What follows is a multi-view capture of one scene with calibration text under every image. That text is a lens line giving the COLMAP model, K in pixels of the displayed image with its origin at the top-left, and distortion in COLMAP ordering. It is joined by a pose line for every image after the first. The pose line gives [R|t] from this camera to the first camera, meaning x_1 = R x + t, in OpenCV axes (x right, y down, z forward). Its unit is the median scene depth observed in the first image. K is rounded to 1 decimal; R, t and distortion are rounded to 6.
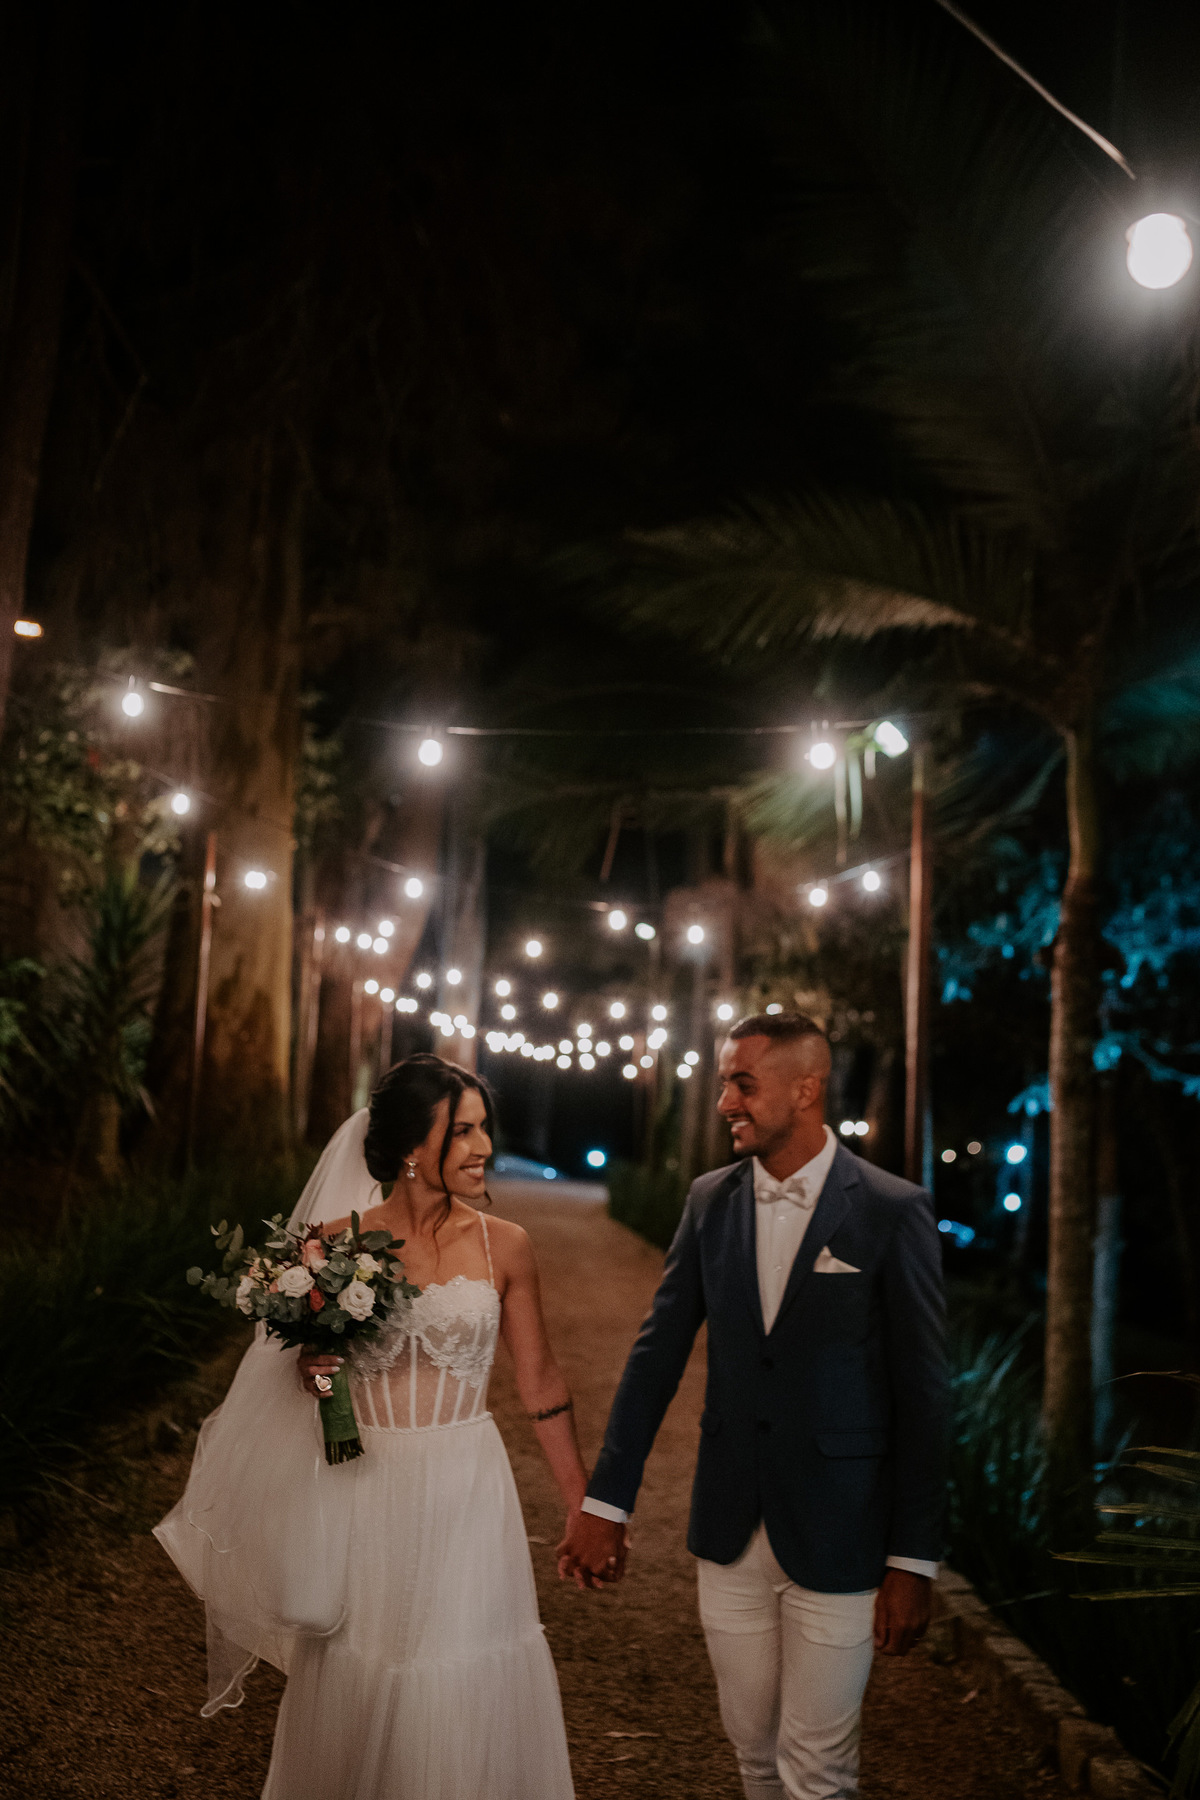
lens RADIAL K [[1811.4, 0, 600.0], [0, 1811.4, 900.0], [0, 0, 1]] dist [0.007138, 0.008060]
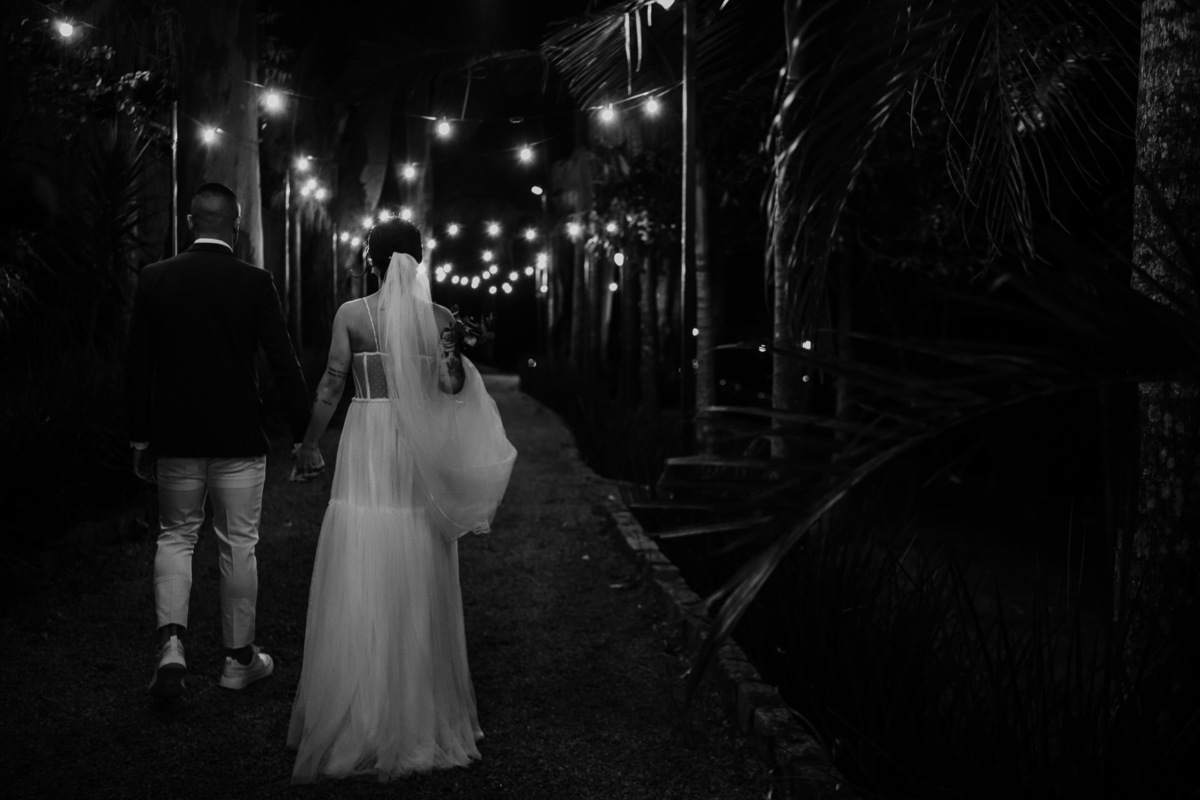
lens RADIAL K [[1217.2, 0, 600.0], [0, 1217.2, 400.0], [0, 0, 1]] dist [-0.017579, -0.005851]
pose [[0.998084, -0.040761, 0.046559, 0.050346], [0.032324, 0.985013, 0.169423, 0.040538], [-0.052767, -0.167594, 0.984443, 0.072615]]
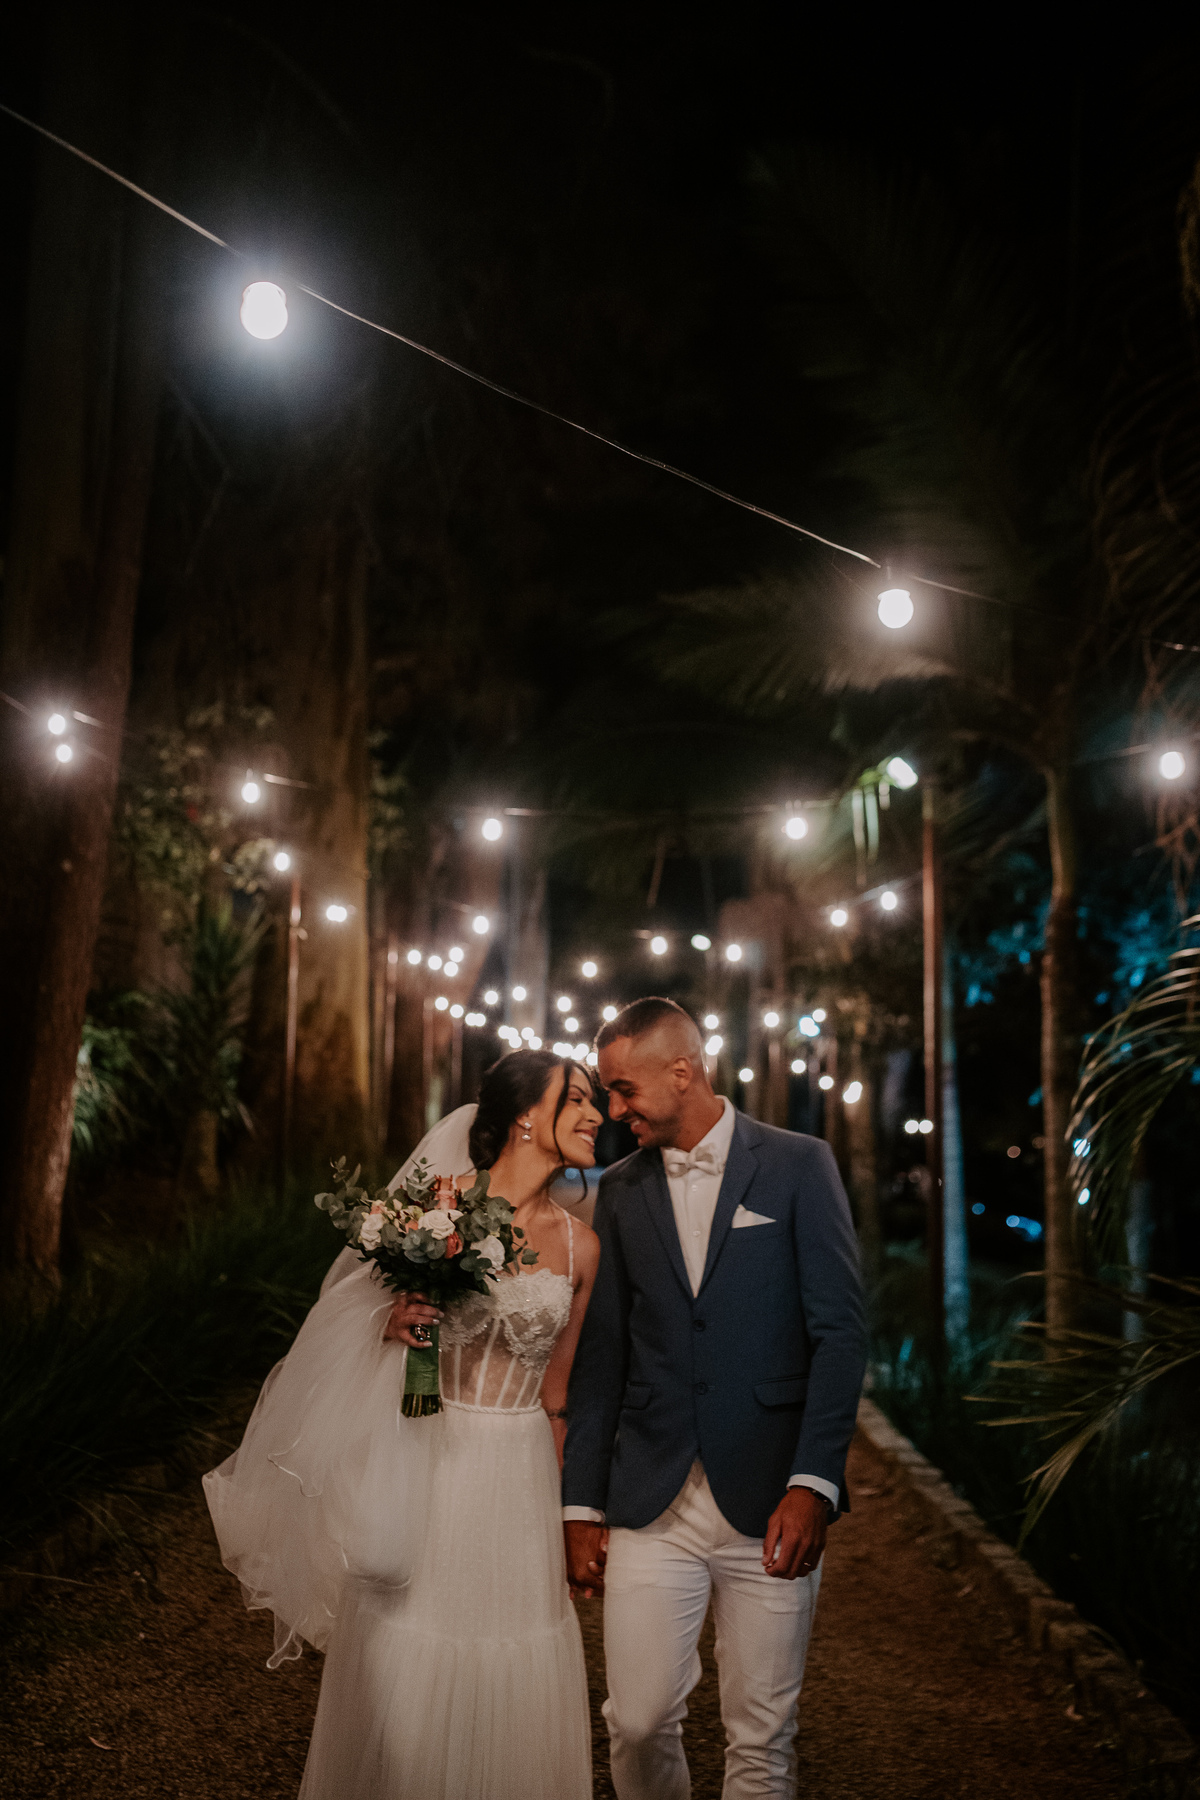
lens RADIAL K [[1811.4, 0, 600.0], [0, 1811.4, 900.0], [0, 0, 1]] dist [0.007138, 0.008060]
pose [[0.998877, -0.031698, -0.035213, 0.009328], [0.031554, 0.999491, -0.004646, -0.009116], [0.035343, 0.003530, 0.999369, -0.097705]]
